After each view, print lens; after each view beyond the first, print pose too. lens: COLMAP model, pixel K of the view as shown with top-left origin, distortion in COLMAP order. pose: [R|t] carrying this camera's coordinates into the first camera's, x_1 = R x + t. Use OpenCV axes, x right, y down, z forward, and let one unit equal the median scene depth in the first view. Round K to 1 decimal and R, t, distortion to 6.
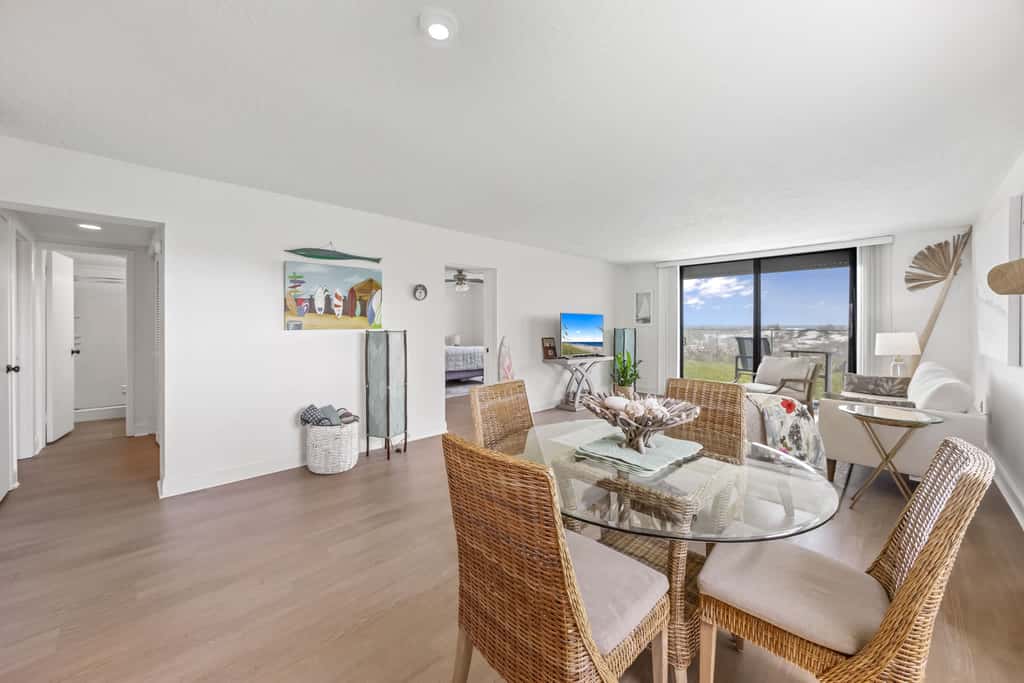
lens RADIAL K [[388.5, 0, 512.5], [0, 388.5, 325.5], [0, 0, 1]] dist [-0.008044, 0.001179]
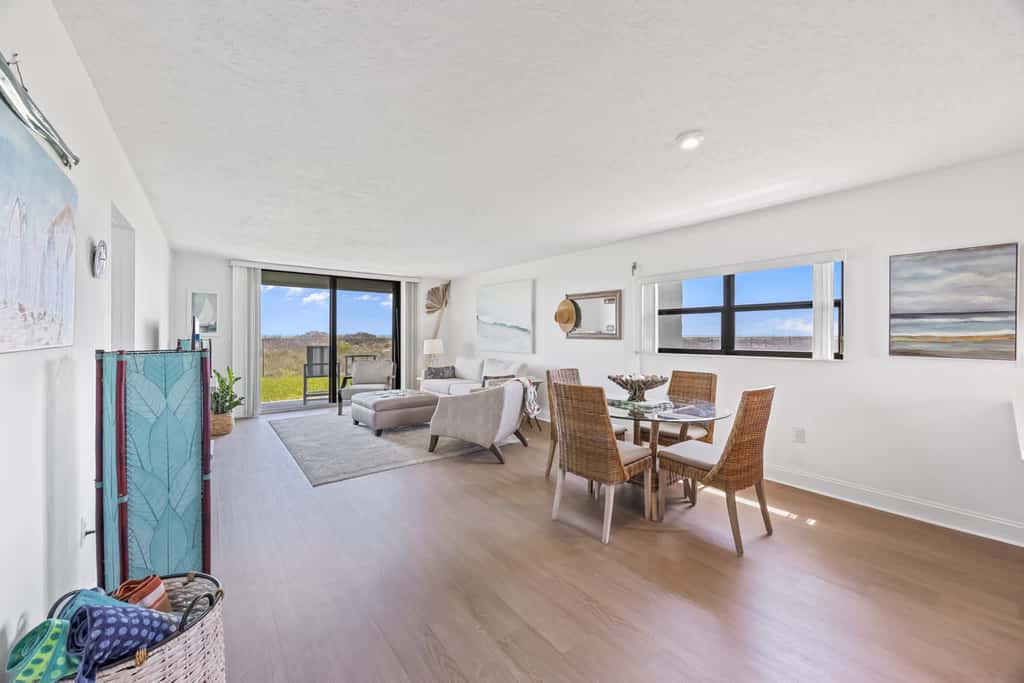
lens RADIAL K [[388.5, 0, 517.6], [0, 388.5, 334.0], [0, 0, 1]] dist [-0.008044, 0.001179]
pose [[0.119389, -0.001808, 0.992846, -0.651859], [-0.003408, 0.999992, 0.002231, -0.011408], [-0.992842, -0.003650, 0.119382, 0.506993]]
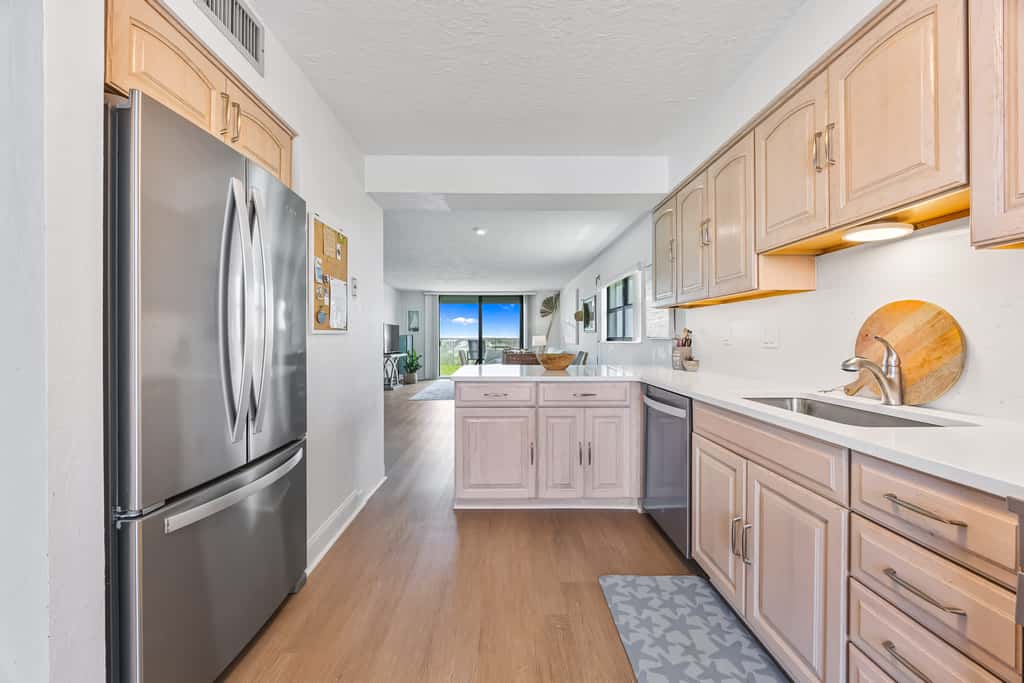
lens RADIAL K [[388.5, 0, 518.9], [0, 388.5, 339.5], [0, 0, 1]] dist [-0.008044, 0.001179]
pose [[0.675046, -0.006028, 0.737751, -0.853503], [0.004215, 0.999982, 0.004315, 0.033696], [-0.737764, 0.000197, 0.675059, -0.498875]]
